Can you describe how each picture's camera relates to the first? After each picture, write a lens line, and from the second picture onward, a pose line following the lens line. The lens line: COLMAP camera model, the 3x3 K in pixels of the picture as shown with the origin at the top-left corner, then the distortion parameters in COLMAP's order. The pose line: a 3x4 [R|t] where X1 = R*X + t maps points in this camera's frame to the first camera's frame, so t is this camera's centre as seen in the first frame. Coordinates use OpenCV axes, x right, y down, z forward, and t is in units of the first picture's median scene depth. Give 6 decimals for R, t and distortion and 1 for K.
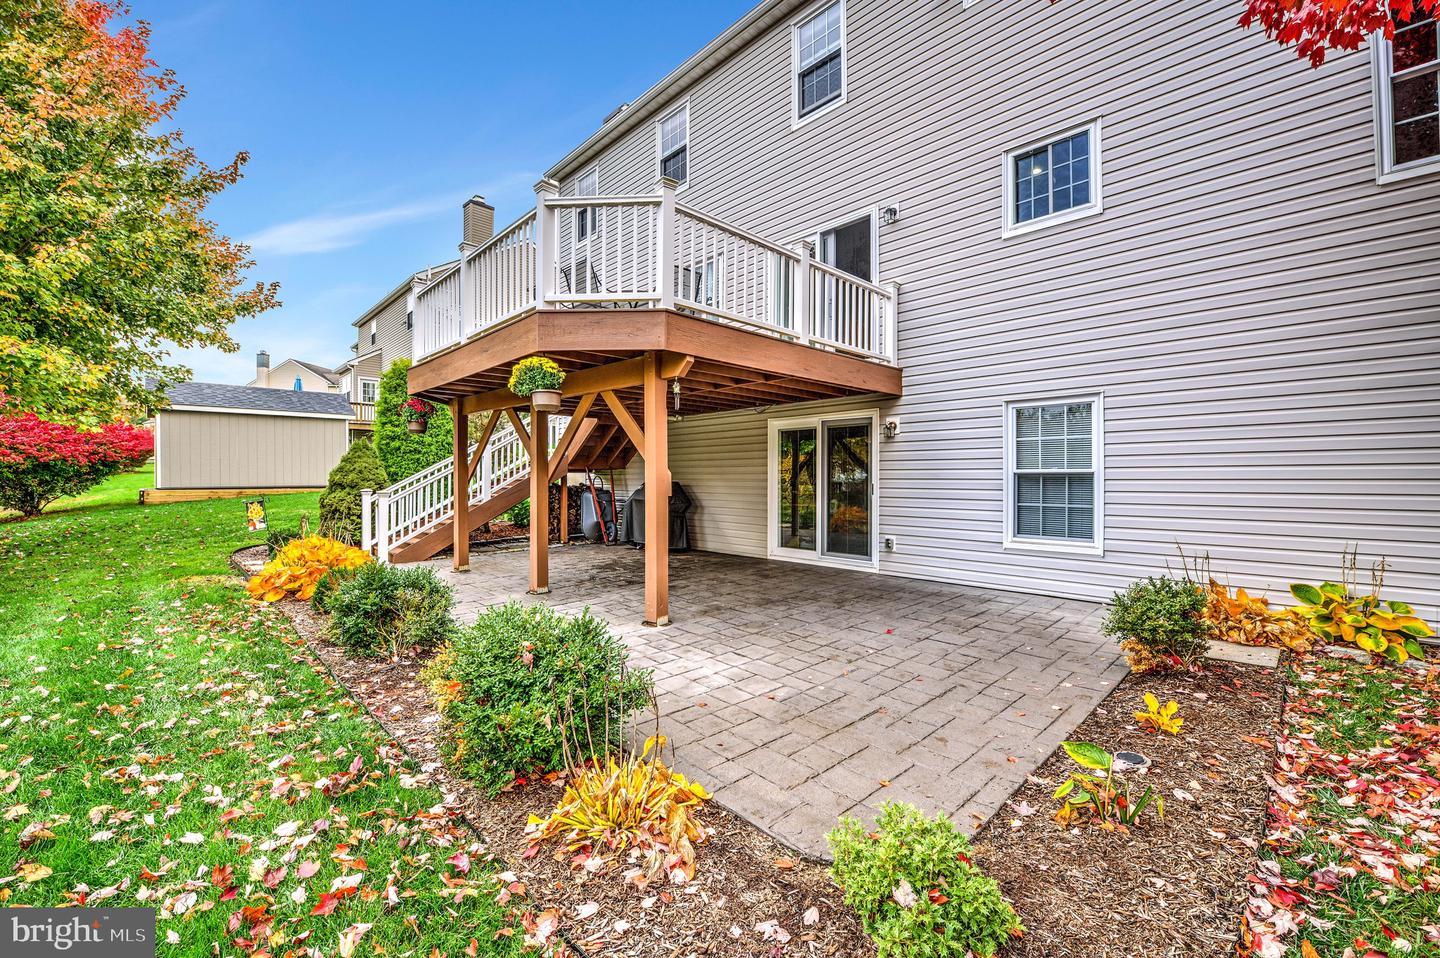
lens RADIAL K [[592.8, 0, 715.9], [0, 592.8, 474.1], [0, 0, 1]] dist [-0.016623, -0.000571]
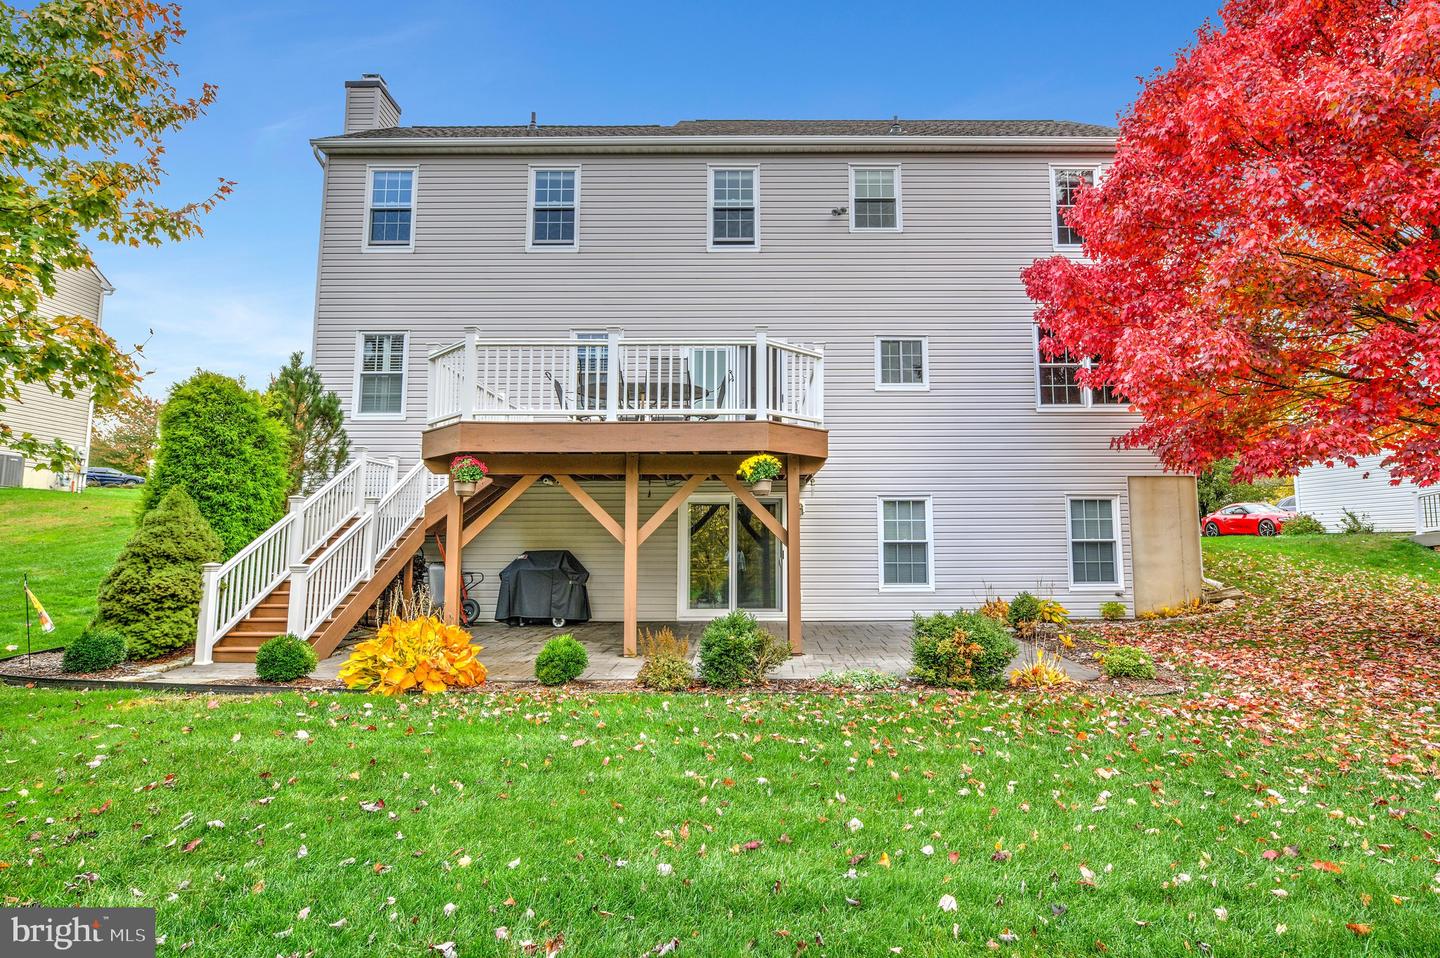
lens RADIAL K [[737.5, 0, 719.0], [0, 737.5, 474.4], [0, 0, 1]] dist [-0.012296, -0.000411]
pose [[0.697257, 0.069235, 0.713470, -1.025514], [-0.003275, 0.995622, -0.093414, 0.001806], [-0.716814, 0.062797, 0.694431, -0.031908]]
